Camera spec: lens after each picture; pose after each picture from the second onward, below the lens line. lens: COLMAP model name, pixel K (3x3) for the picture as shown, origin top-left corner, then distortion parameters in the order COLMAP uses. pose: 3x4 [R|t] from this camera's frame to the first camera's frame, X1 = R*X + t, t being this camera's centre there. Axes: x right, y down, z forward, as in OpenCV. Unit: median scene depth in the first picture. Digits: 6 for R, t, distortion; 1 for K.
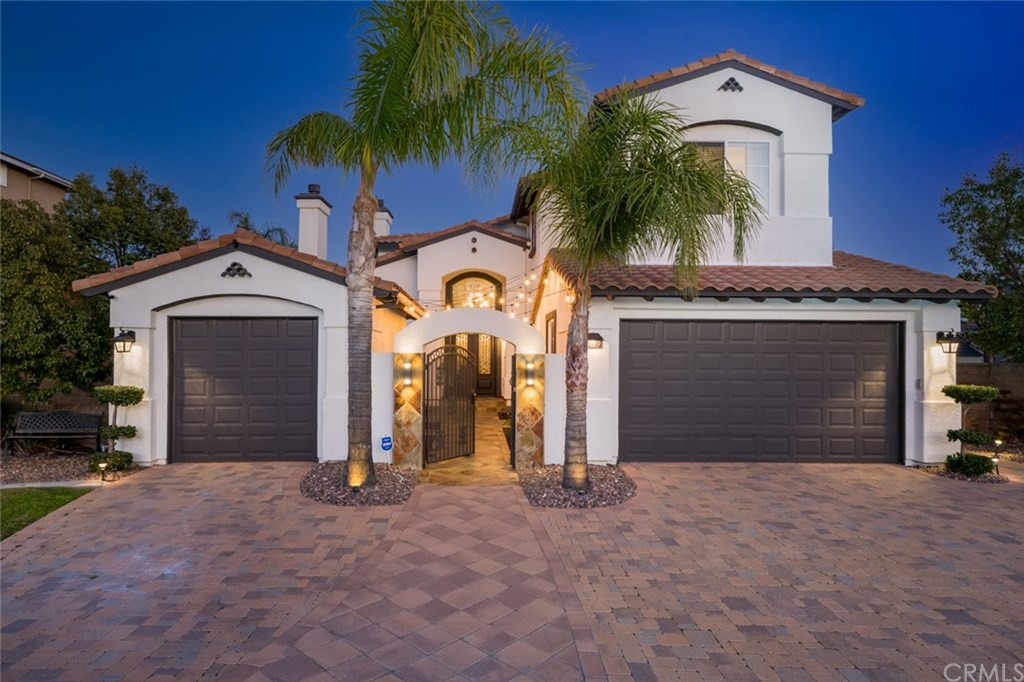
lens RADIAL K [[551.6, 0, 504.5], [0, 551.6, 344.0], [0, 0, 1]] dist [0.013974, -0.000963]
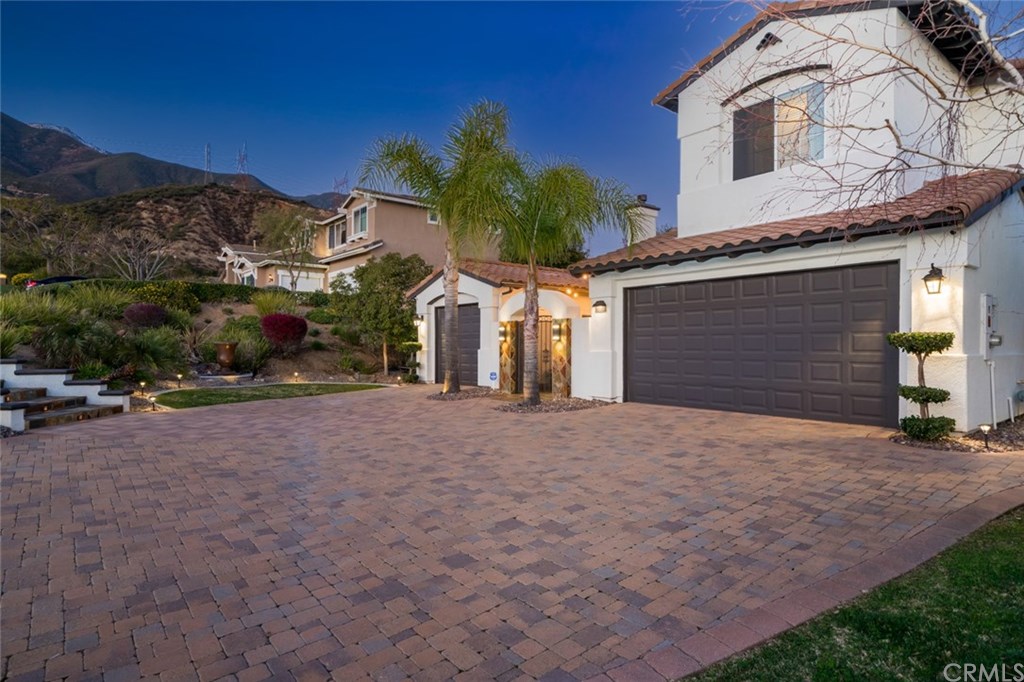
lens RADIAL K [[558.2, 0, 539.6], [0, 558.2, 337.1], [0, 0, 1]] dist [0.017318, 0.000376]
pose [[0.643857, -0.018955, -0.764911, 1.099768], [0.025743, 0.999664, -0.003103, 0.069149], [0.764713, -0.017693, 0.644128, 0.032670]]
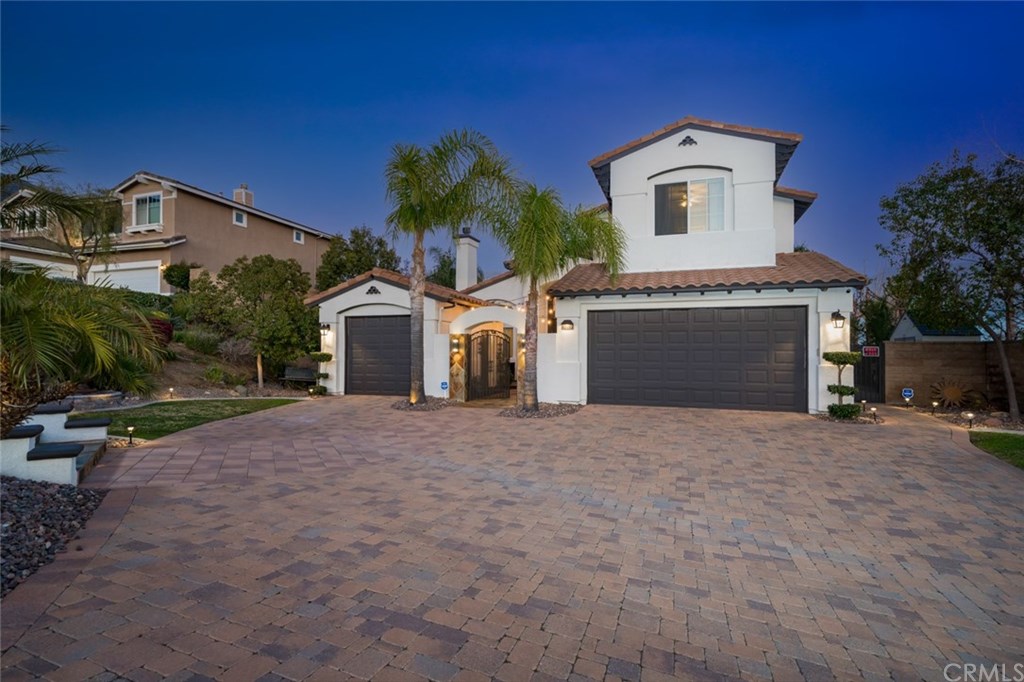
lens RADIAL K [[479.4, 0, 520.7], [0, 479.4, 337.1], [0, 0, 1]] dist [0.002097, 0.001540]
pose [[0.942209, -0.013266, -0.334764, 0.498683], [0.008953, 0.999856, -0.014426, 0.049034], [0.334907, 0.010595, 0.942192, -0.332366]]
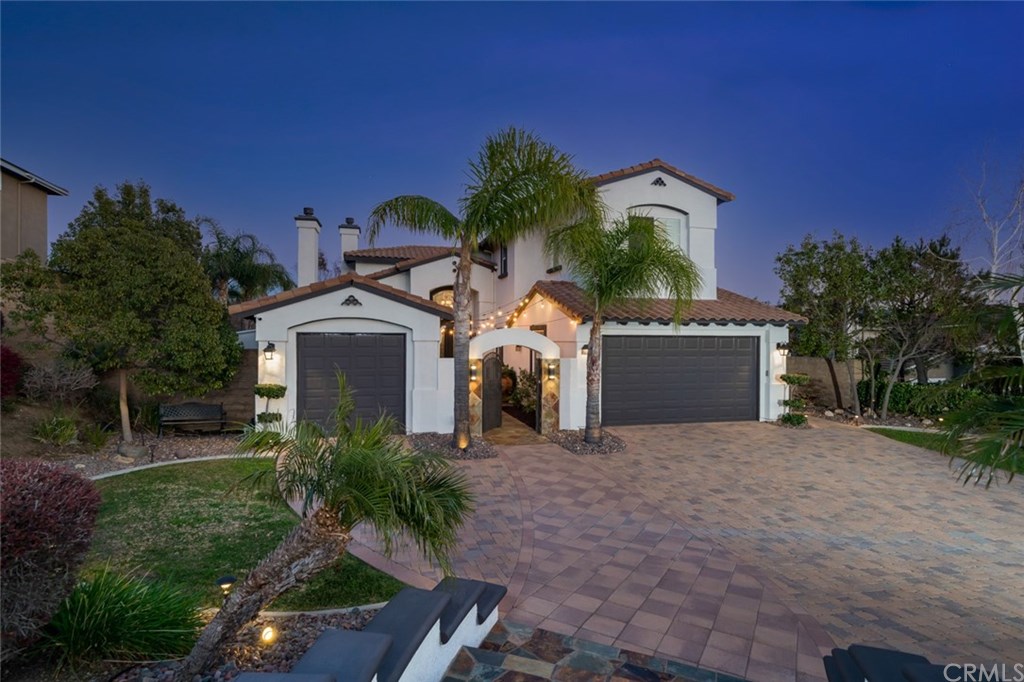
lens RADIAL K [[479.4, 0, 507.7], [0, 479.4, 338.1], [0, 0, 1]] dist [0.002097, 0.001540]
pose [[0.977446, 0.000661, 0.211187, -0.346327], [-0.004110, 0.999865, 0.015894, -0.057768], [-0.211148, -0.016403, 0.977317, -0.270079]]
